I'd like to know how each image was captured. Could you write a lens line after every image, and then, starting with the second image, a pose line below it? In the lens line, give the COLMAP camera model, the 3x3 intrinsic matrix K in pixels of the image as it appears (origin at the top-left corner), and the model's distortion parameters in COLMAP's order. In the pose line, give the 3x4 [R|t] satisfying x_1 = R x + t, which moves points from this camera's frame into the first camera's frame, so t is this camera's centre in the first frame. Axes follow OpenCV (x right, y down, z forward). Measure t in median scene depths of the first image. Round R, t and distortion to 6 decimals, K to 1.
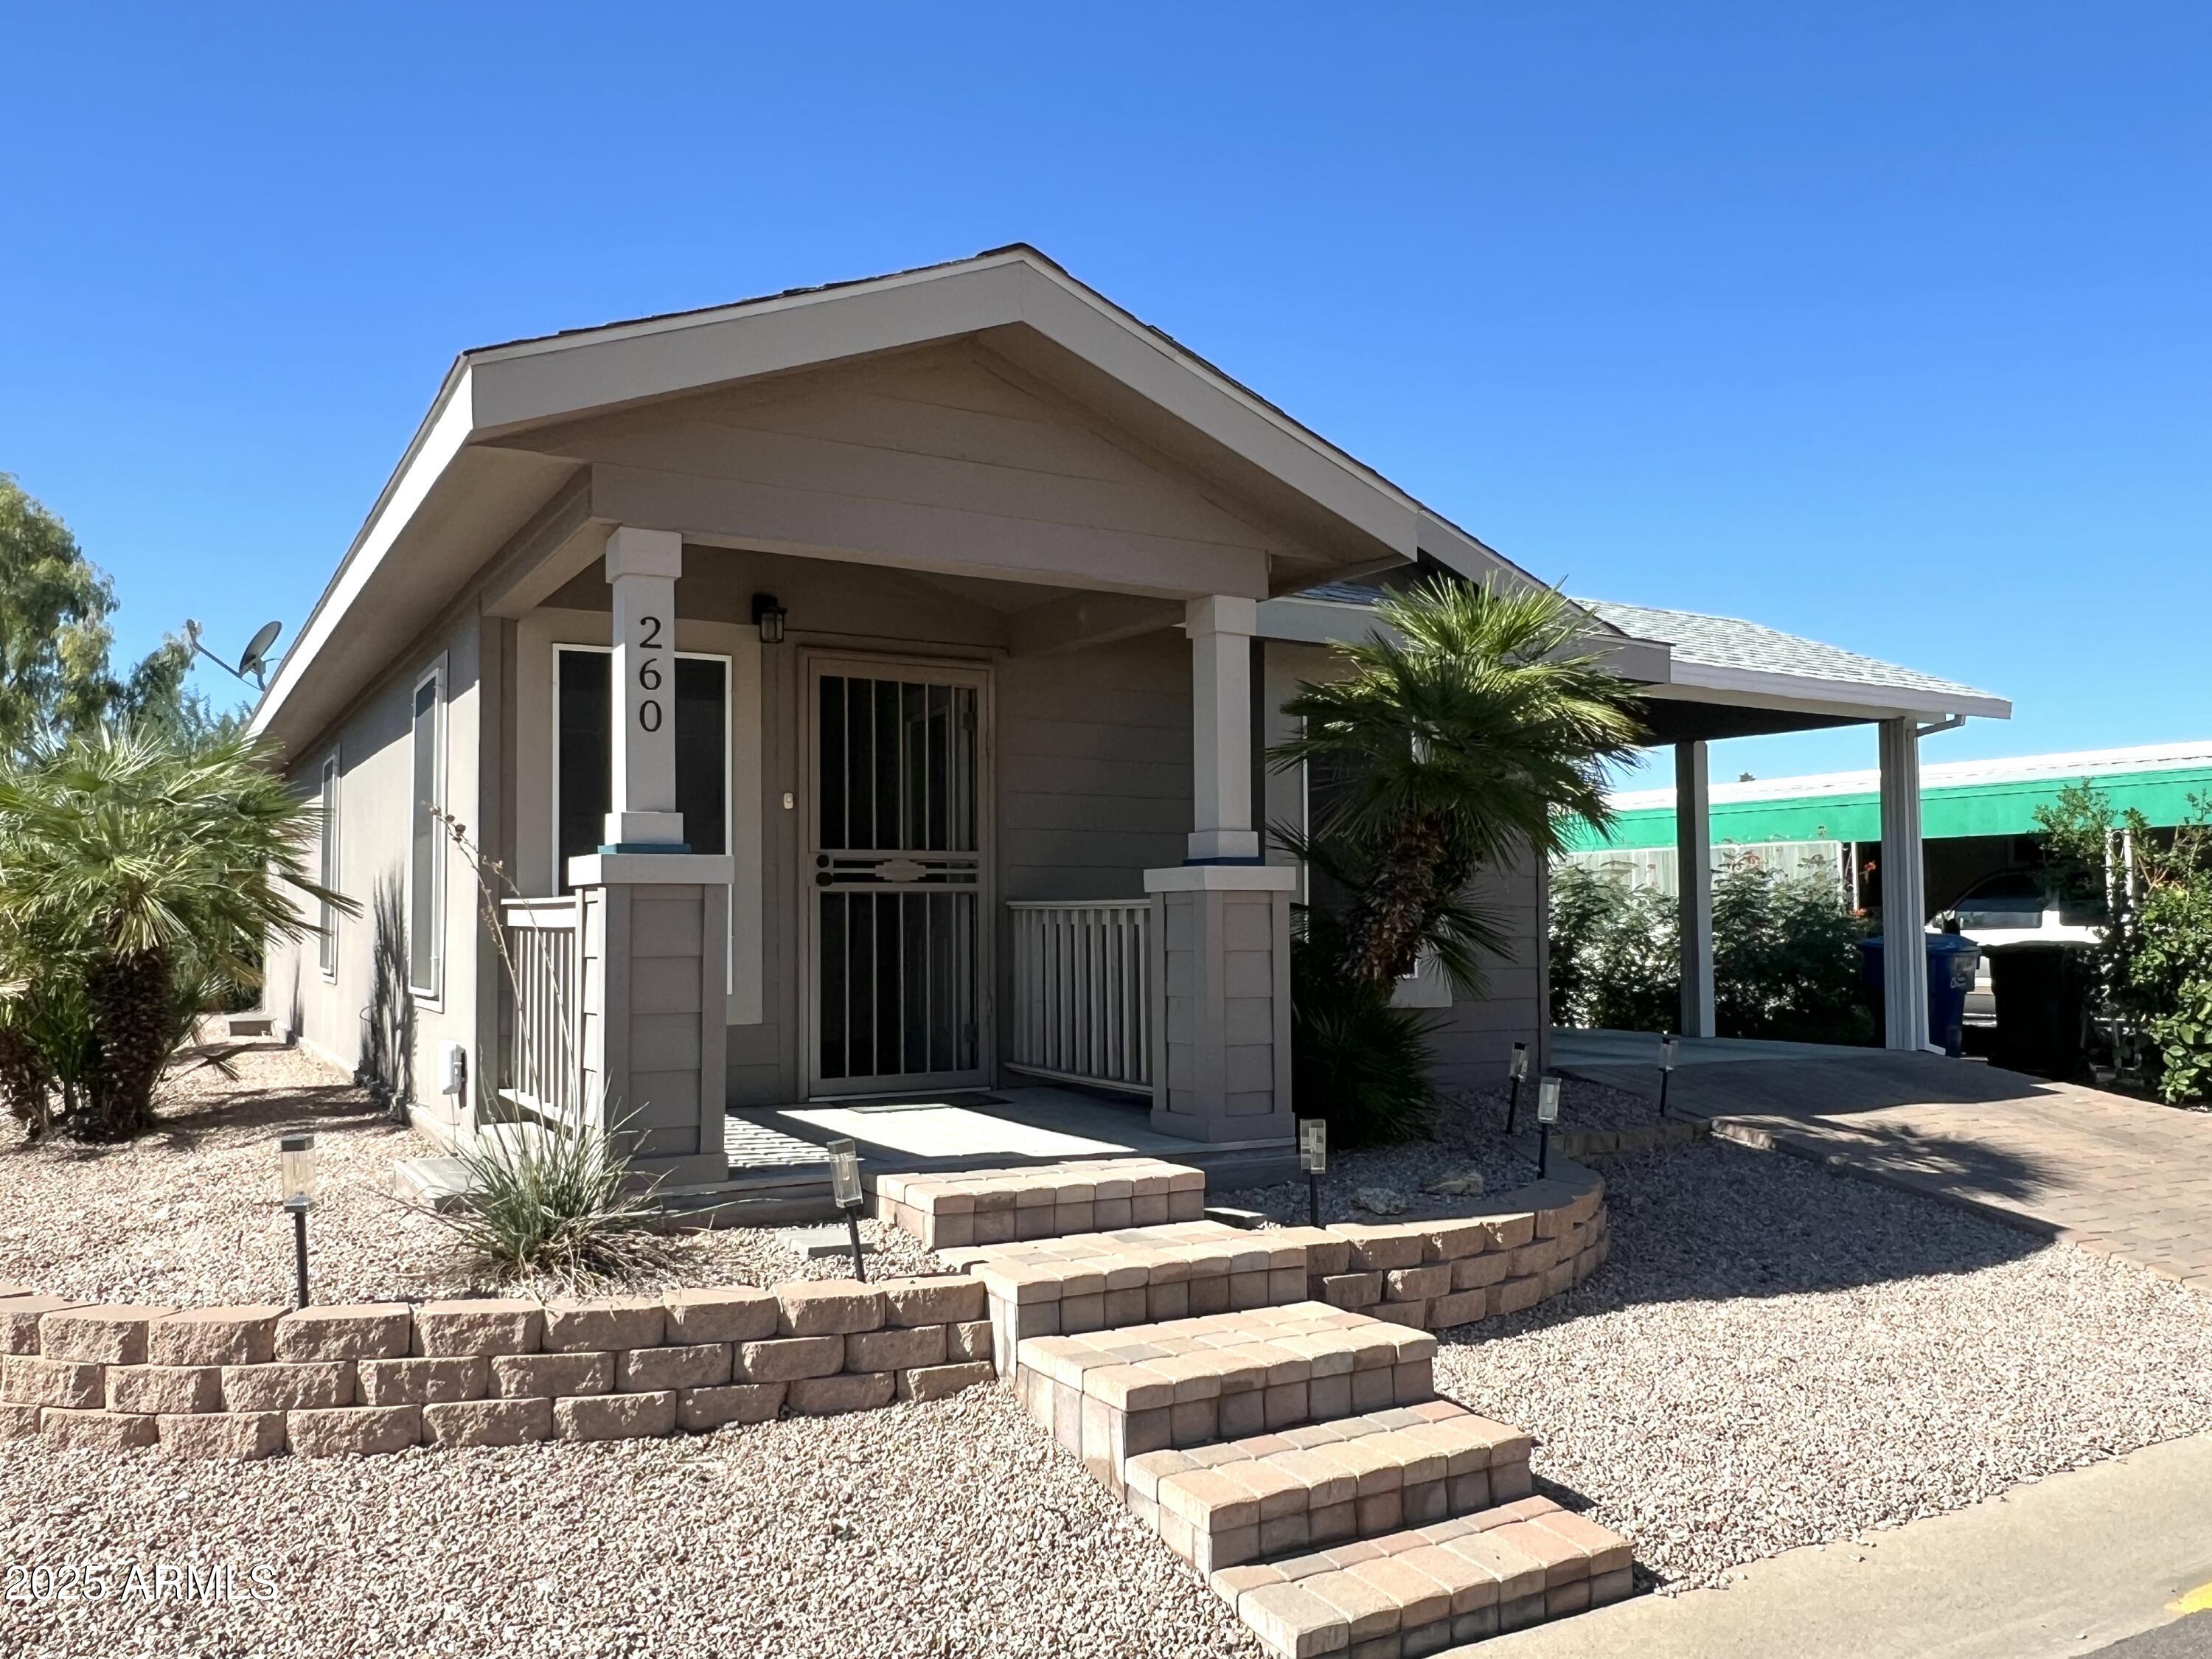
lens RADIAL K [[1653.5, 0, 1106.0], [0, 1653.5, 829.5], [0, 0, 1]] dist [-0.007995, -0.004457]
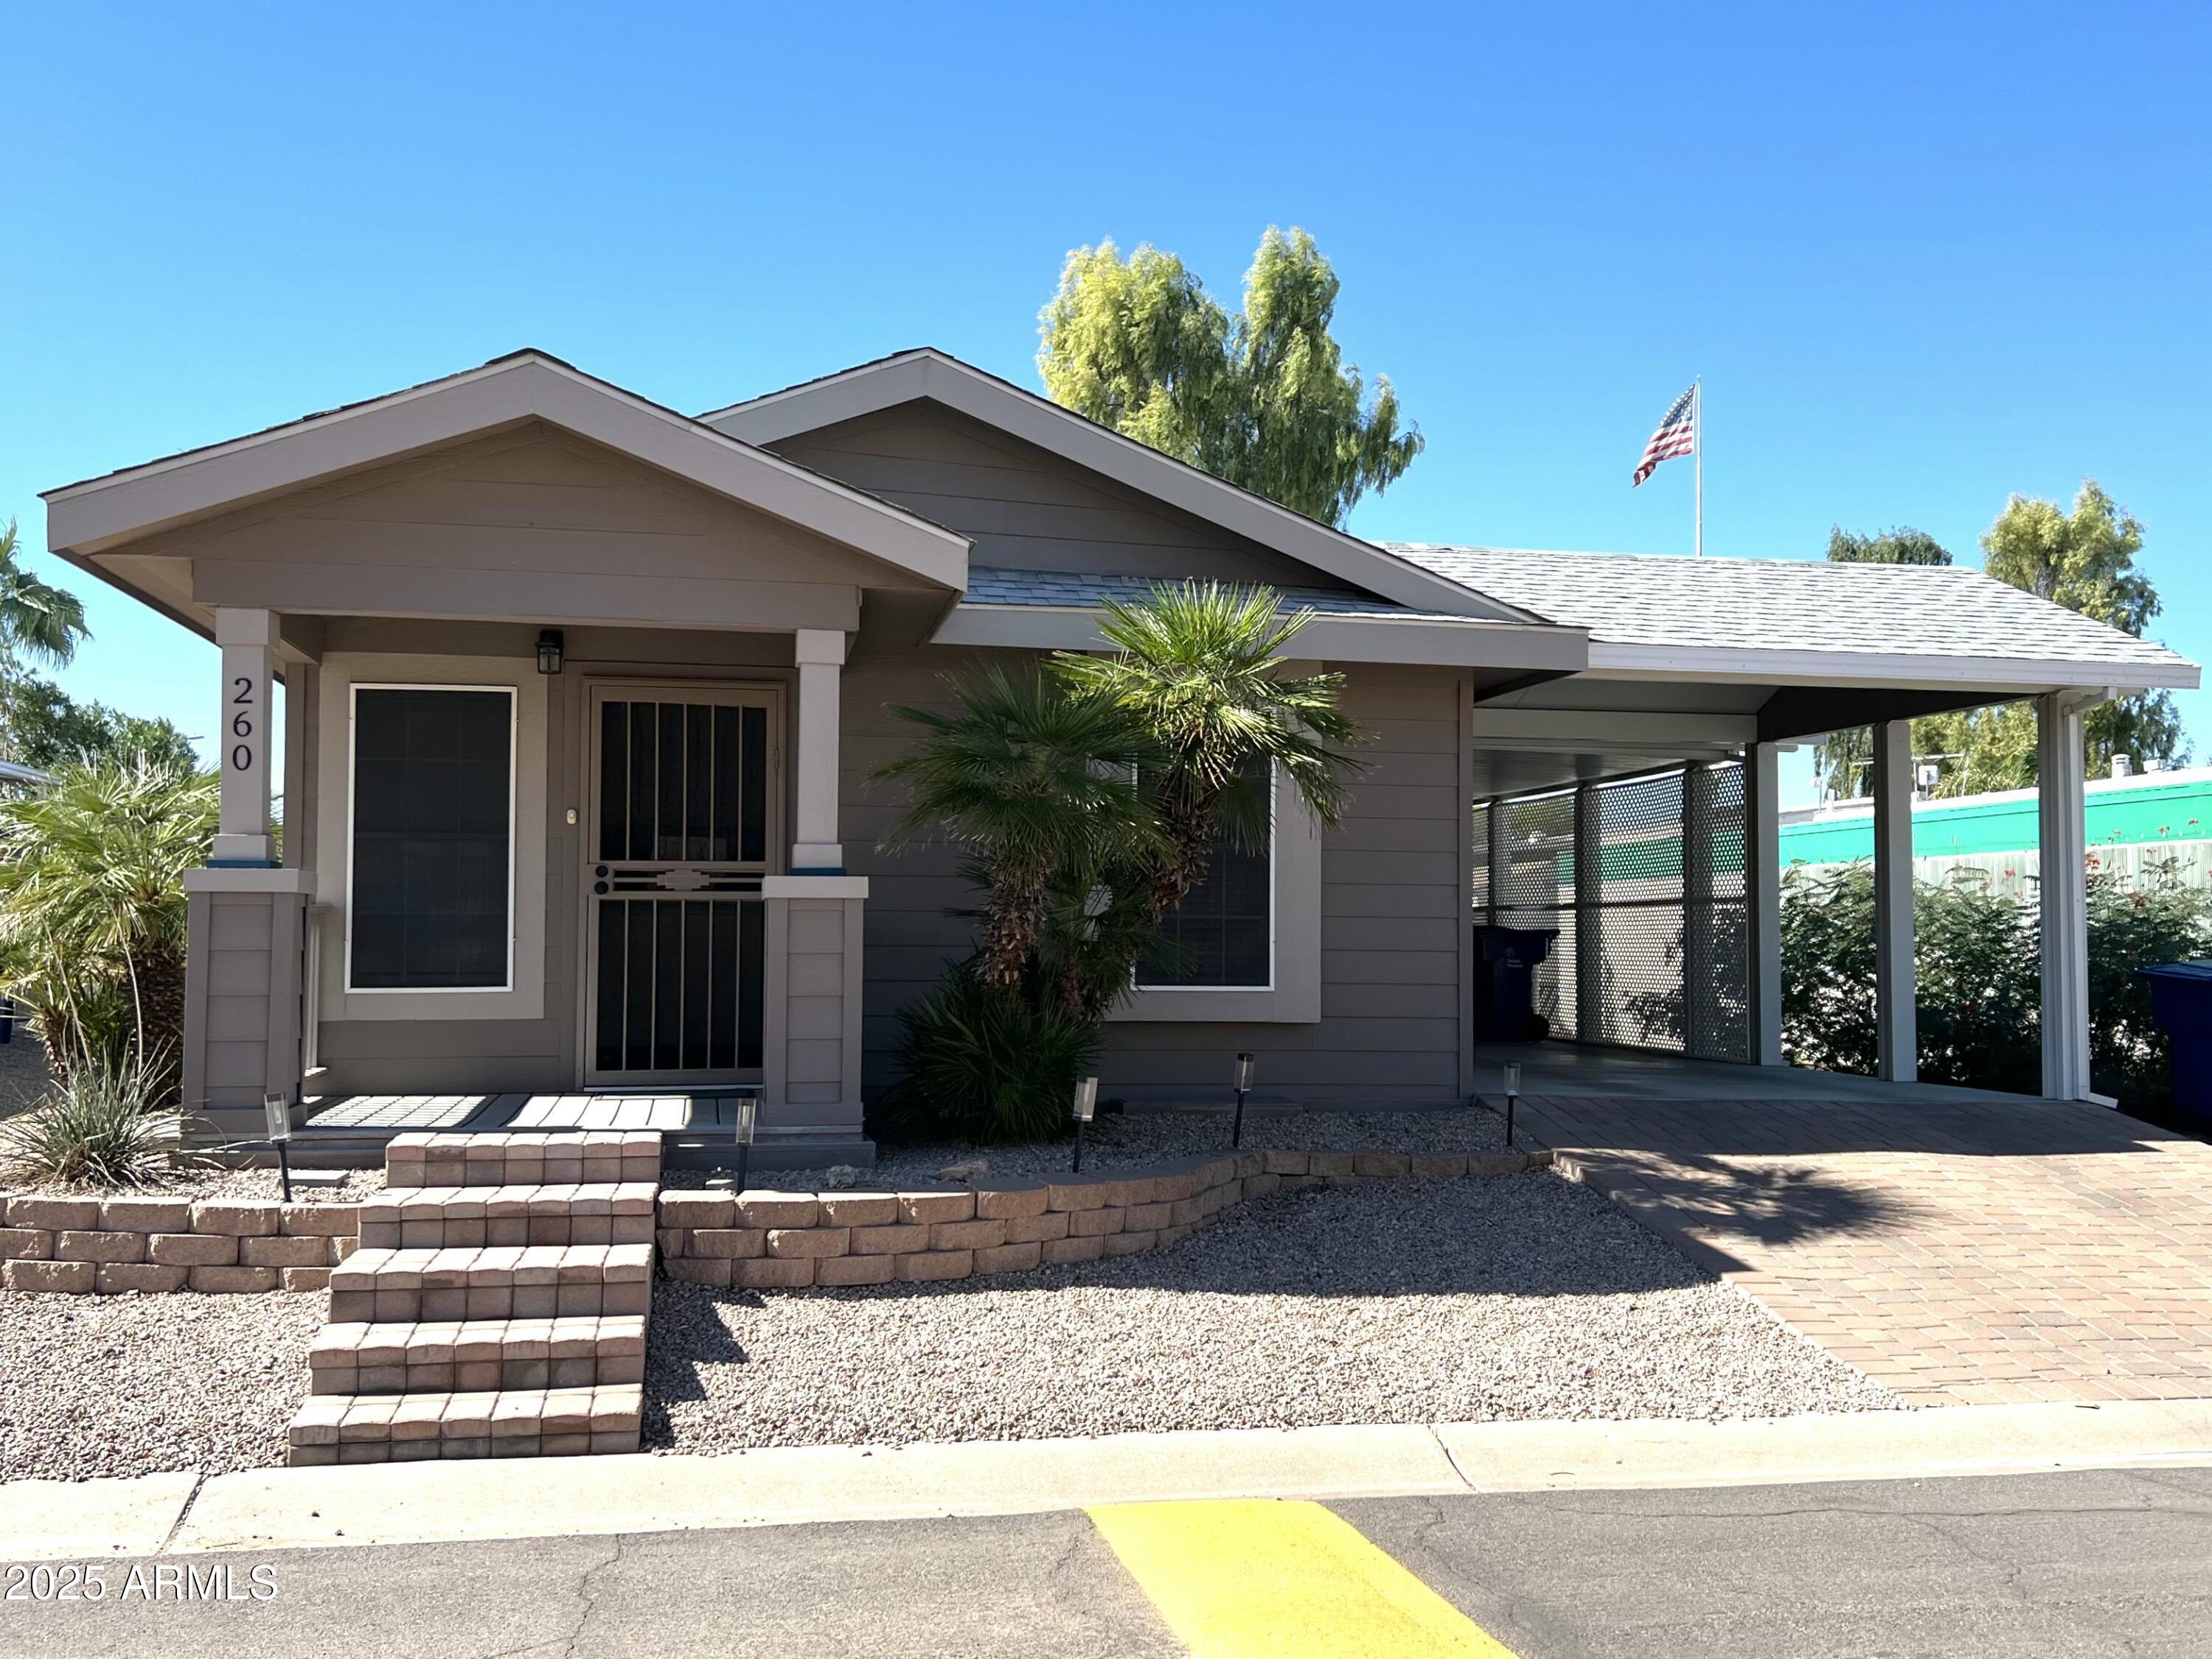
lens RADIAL K [[2069.0, 0, 1106.0], [0, 2069.0, 829.5], [0, 0, 1]] dist [0.093284, -0.202059]
pose [[0.950360, -0.007400, -0.311065, 0.649908], [0.008302, 0.999964, 0.001574, -0.009039], [0.311042, -0.004078, 0.950387, -0.231474]]
